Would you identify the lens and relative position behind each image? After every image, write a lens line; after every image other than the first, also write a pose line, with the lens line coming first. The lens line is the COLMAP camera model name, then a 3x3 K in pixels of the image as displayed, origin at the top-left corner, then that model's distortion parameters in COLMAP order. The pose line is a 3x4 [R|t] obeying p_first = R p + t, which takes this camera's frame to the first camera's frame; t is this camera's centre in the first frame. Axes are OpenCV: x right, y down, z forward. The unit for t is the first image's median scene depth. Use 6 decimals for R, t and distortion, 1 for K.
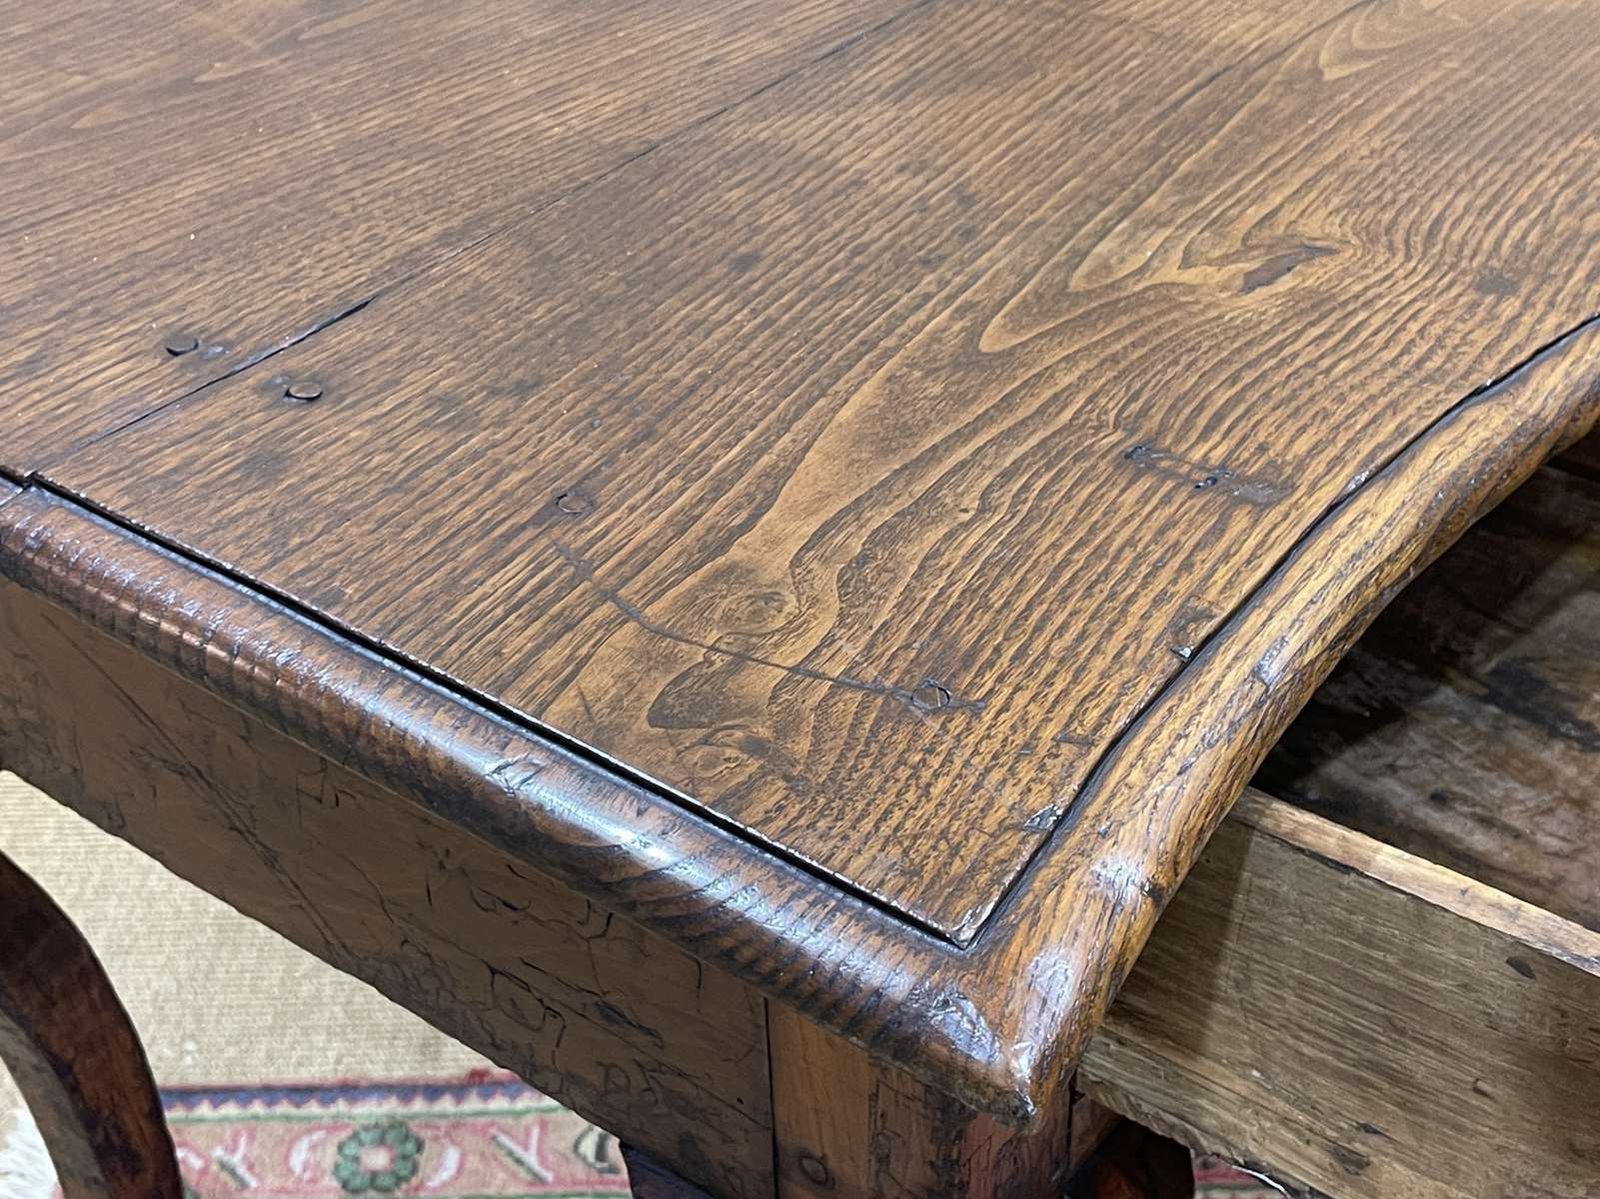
lens RADIAL K [[2251.5, 0, 800.0], [0, 2251.5, 599.5], [0, 0, 1]] dist [0.135673, -0.598554]
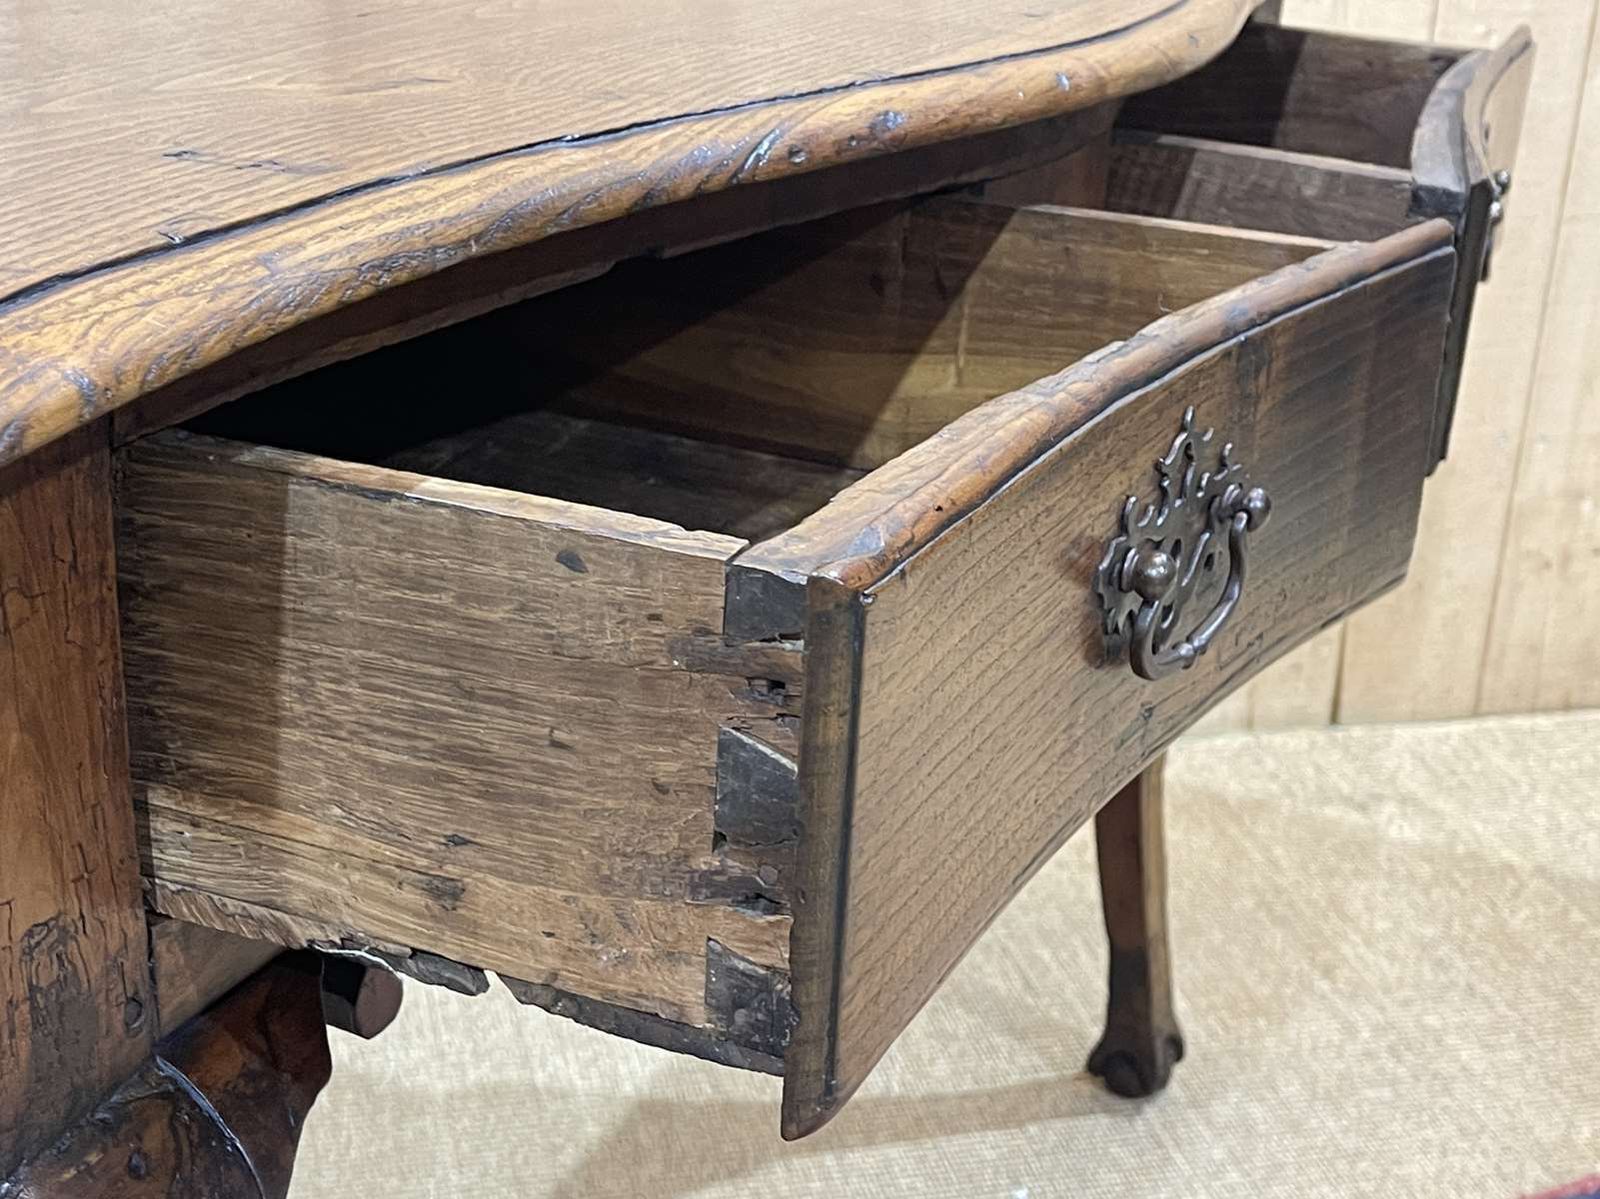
lens RADIAL K [[2251.5, 0, 800.0], [0, 2251.5, 599.5], [0, 0, 1]] dist [0.135673, -0.598554]
pose [[0.970937, -0.034394, 0.236850, 0.180604], [0.087145, 0.972492, -0.216019, 0.350967], [-0.222905, 0.230381, 0.947226, 0.130405]]
